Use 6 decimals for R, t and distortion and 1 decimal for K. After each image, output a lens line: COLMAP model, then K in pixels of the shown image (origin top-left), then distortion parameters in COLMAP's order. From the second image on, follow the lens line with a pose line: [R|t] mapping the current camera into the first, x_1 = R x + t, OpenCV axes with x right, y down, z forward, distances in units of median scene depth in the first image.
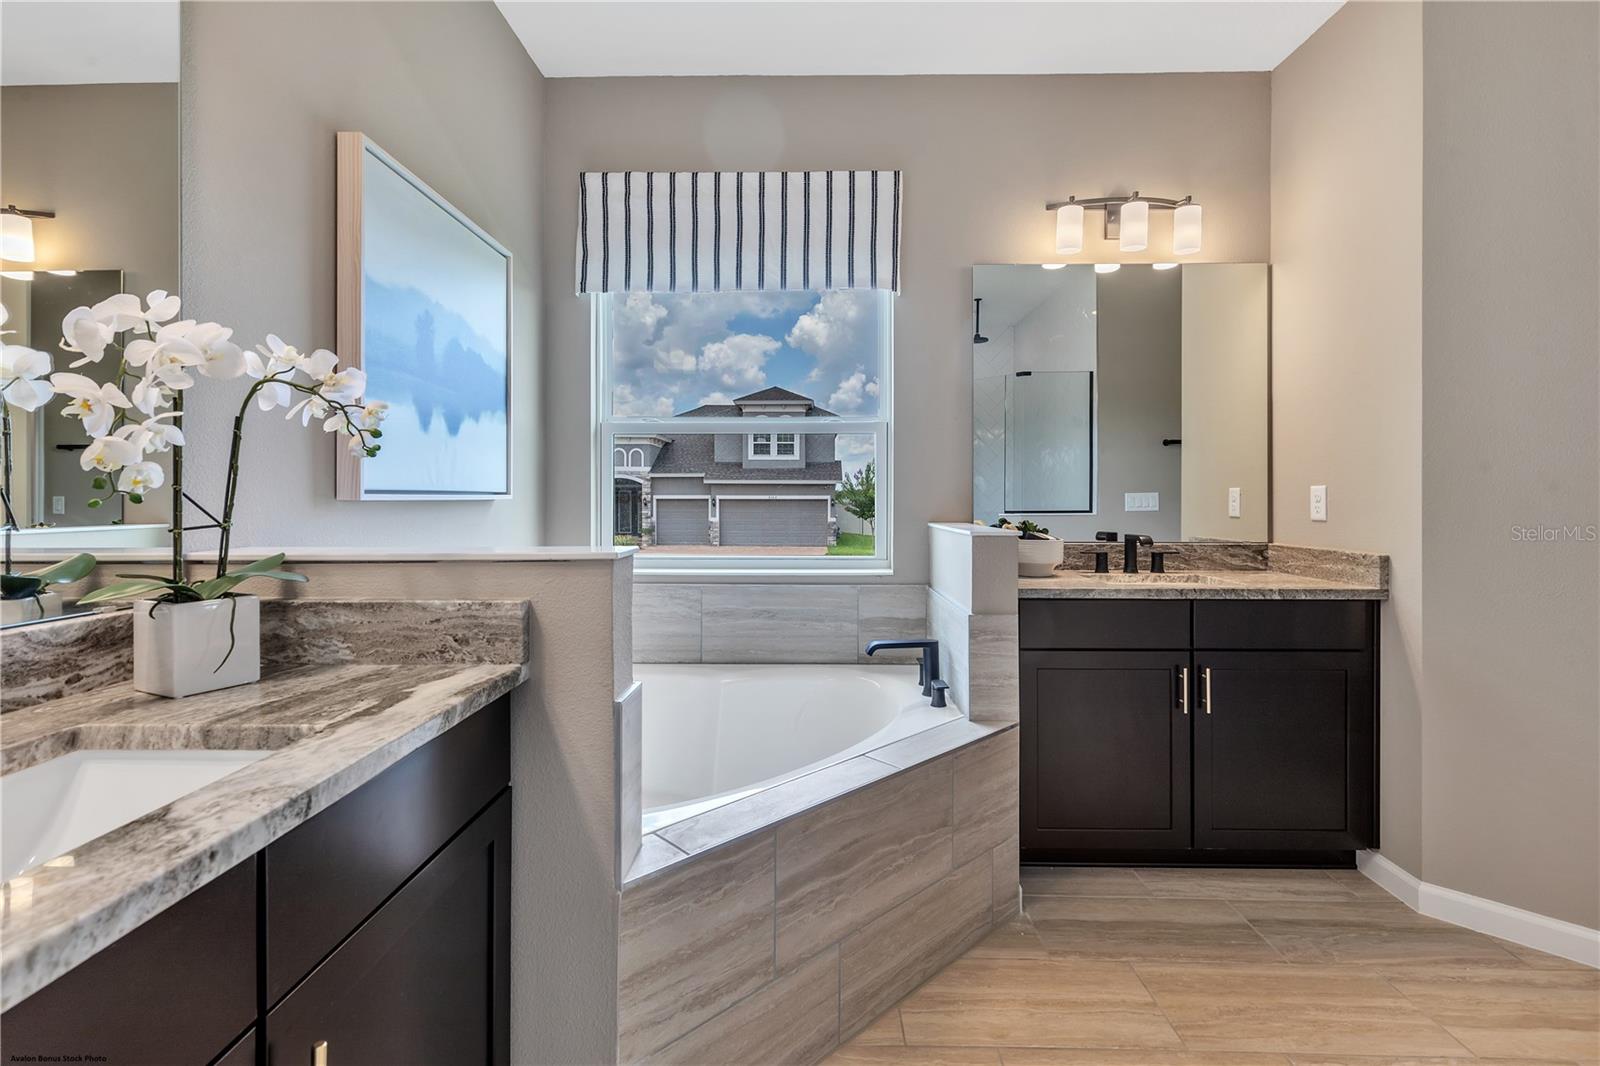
lens RADIAL K [[711.9, 0, 800.0], [0, 711.9, 533.0], [0, 0, 1]] dist [0.001504, 0.000113]
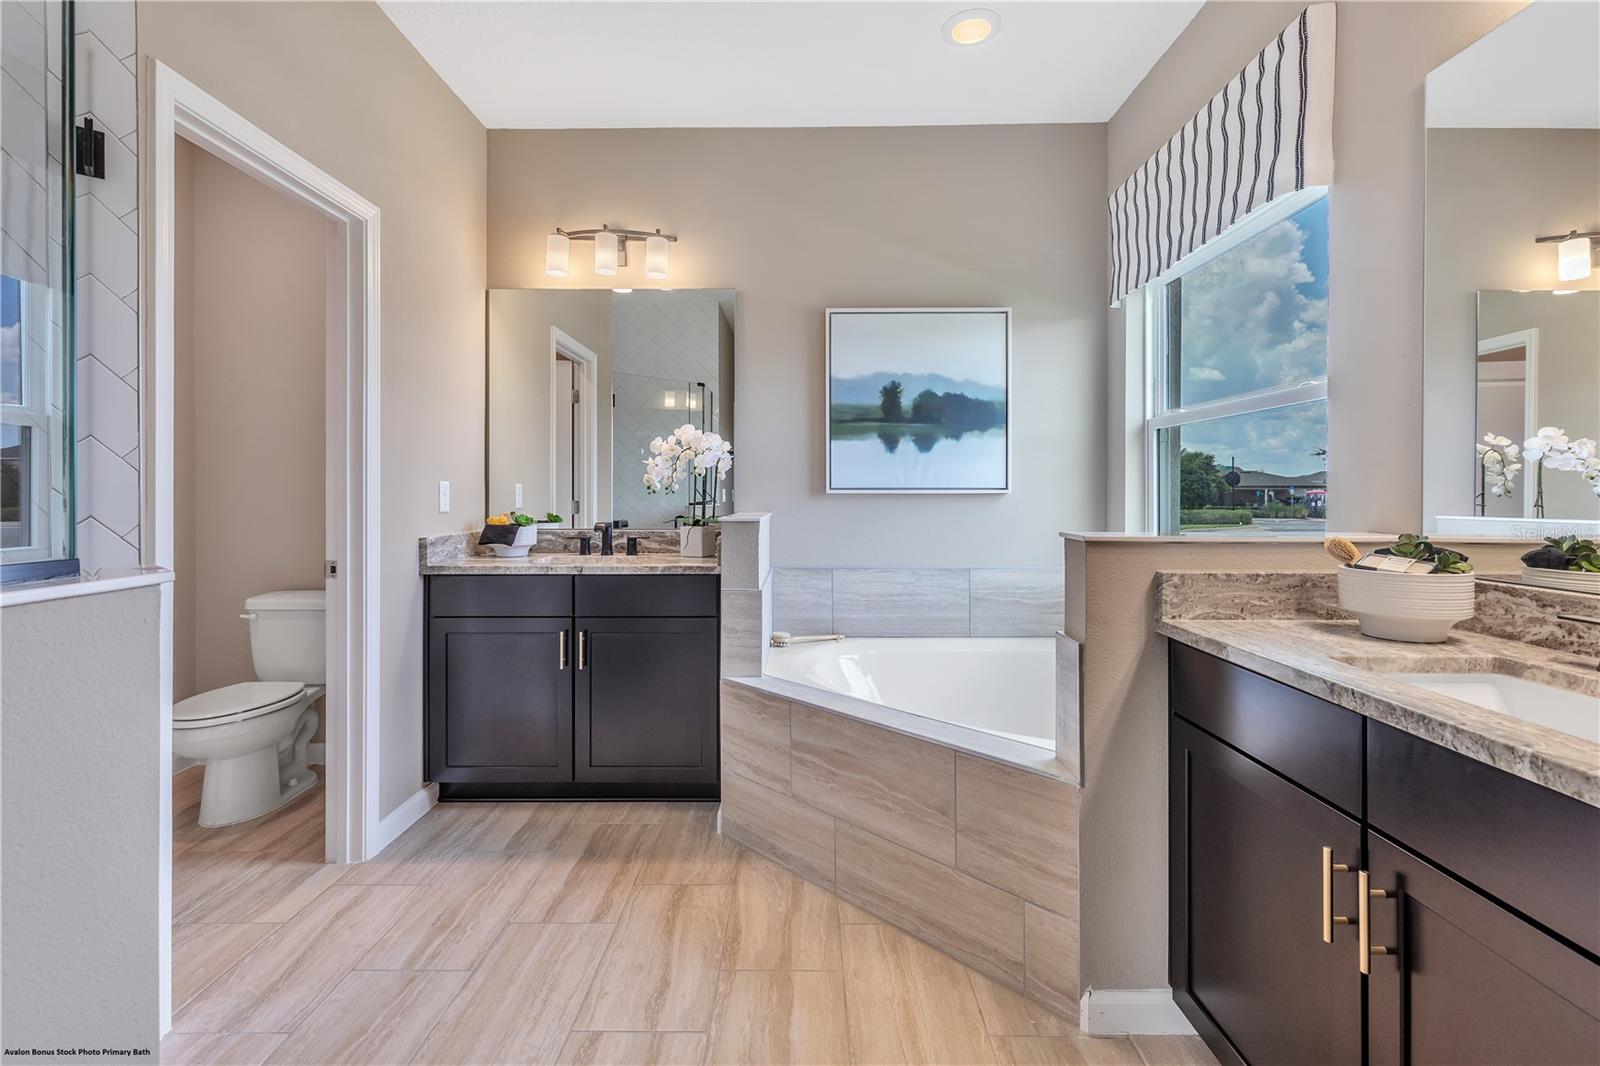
lens RADIAL K [[736.4, 0, 798.9], [0, 736.4, 488.5], [0, 0, 1]] dist [-0.000773, -0.000242]
pose [[0.013186, 0.002614, -0.999910, 1.223099], [-0.023075, 0.999731, 0.002309, -0.054049], [0.999647, 0.023042, 0.013243, 0.741518]]
